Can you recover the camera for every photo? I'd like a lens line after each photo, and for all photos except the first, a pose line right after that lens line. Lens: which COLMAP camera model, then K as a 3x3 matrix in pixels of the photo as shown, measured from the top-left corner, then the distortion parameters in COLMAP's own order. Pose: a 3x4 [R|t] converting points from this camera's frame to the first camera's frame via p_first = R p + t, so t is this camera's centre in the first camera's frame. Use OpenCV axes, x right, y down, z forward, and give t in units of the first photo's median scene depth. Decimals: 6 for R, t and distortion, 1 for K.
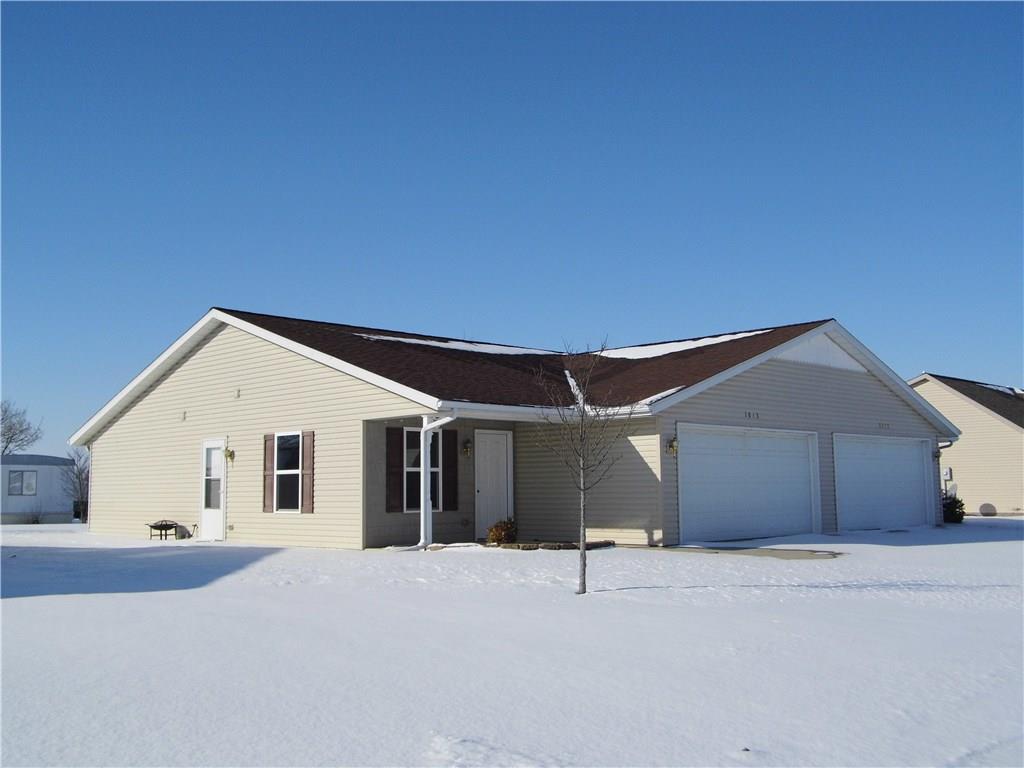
lens RADIAL K [[1022.8, 0, 512.0], [0, 1022.8, 384.0], [0, 0, 1]] dist [0.012961, 0.003766]
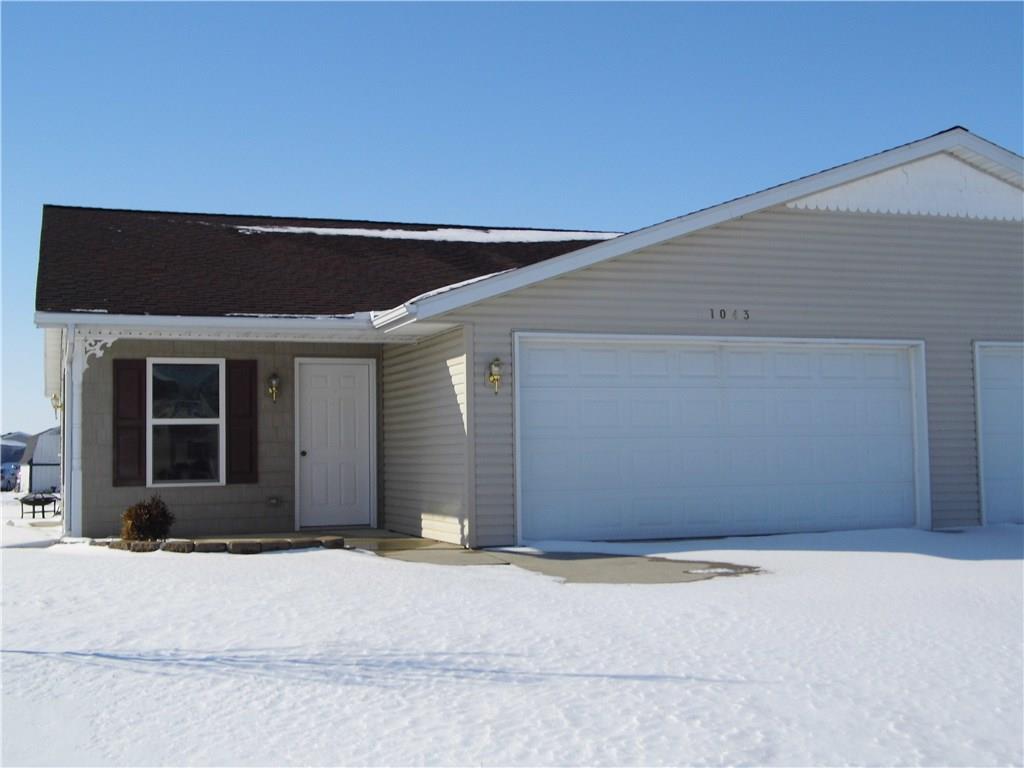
lens RADIAL K [[1281.9, 0, 512.0], [0, 1281.9, 384.0], [0, 0, 1]] dist [-0.000408, -0.008521]
pose [[0.908268, -0.027490, -0.417486, 0.423051], [0.049851, 0.997841, 0.042752, 0.033058], [0.415409, -0.059642, 0.907677, 0.323376]]
